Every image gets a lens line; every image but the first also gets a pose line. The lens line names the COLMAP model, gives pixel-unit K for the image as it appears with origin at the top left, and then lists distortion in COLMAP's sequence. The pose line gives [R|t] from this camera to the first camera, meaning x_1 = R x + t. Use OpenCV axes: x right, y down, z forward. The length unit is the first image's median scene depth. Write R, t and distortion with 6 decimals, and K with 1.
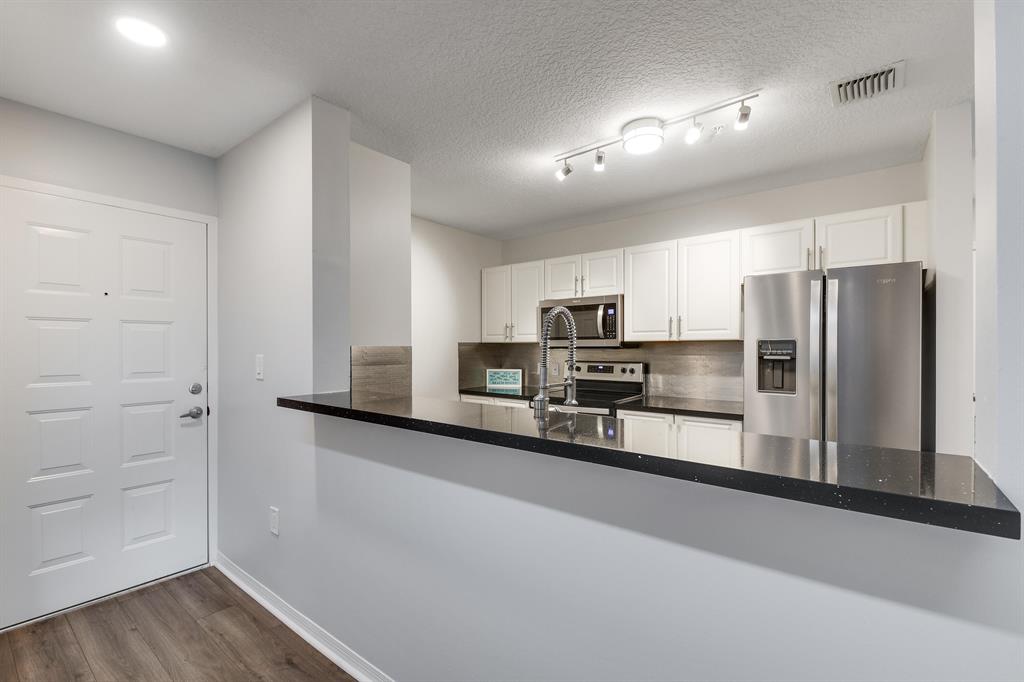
lens RADIAL K [[456.3, 0, 513.5], [0, 456.3, 345.7], [0, 0, 1]] dist [0.011472, -0.012189]
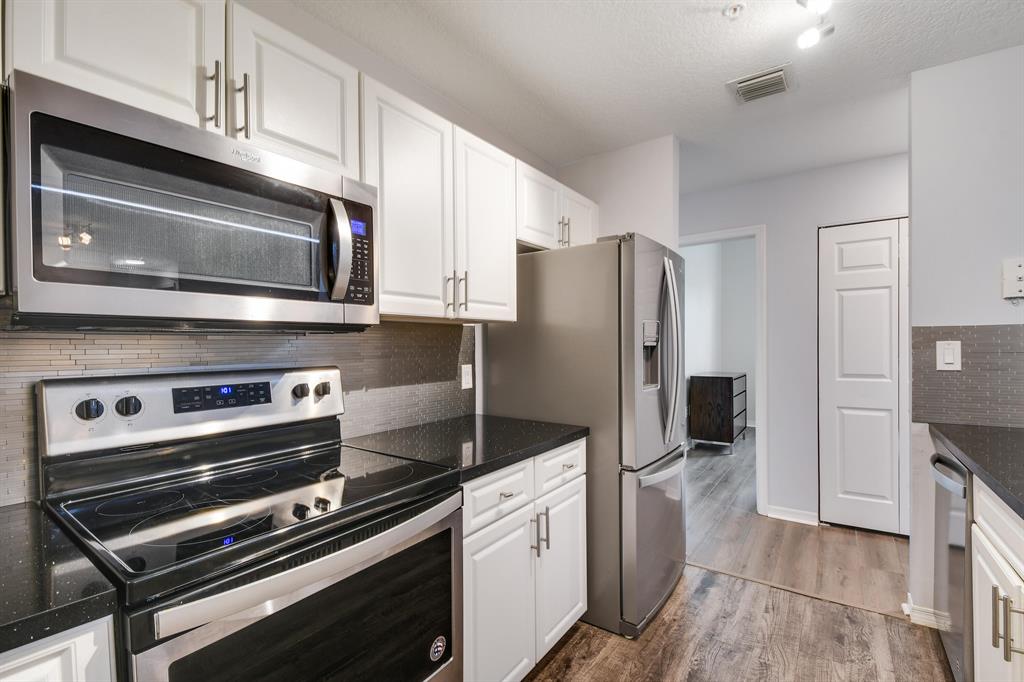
lens RADIAL K [[483.2, 0, 510.4], [0, 483.2, 341.6], [0, 0, 1]] dist [0.001077, -0.001886]
pose [[-0.068684, 0.010629, 0.997582, -0.170951], [0.008238, 0.999915, -0.010087, 0.019489], [-0.997604, 0.007526, -0.068766, 0.878379]]
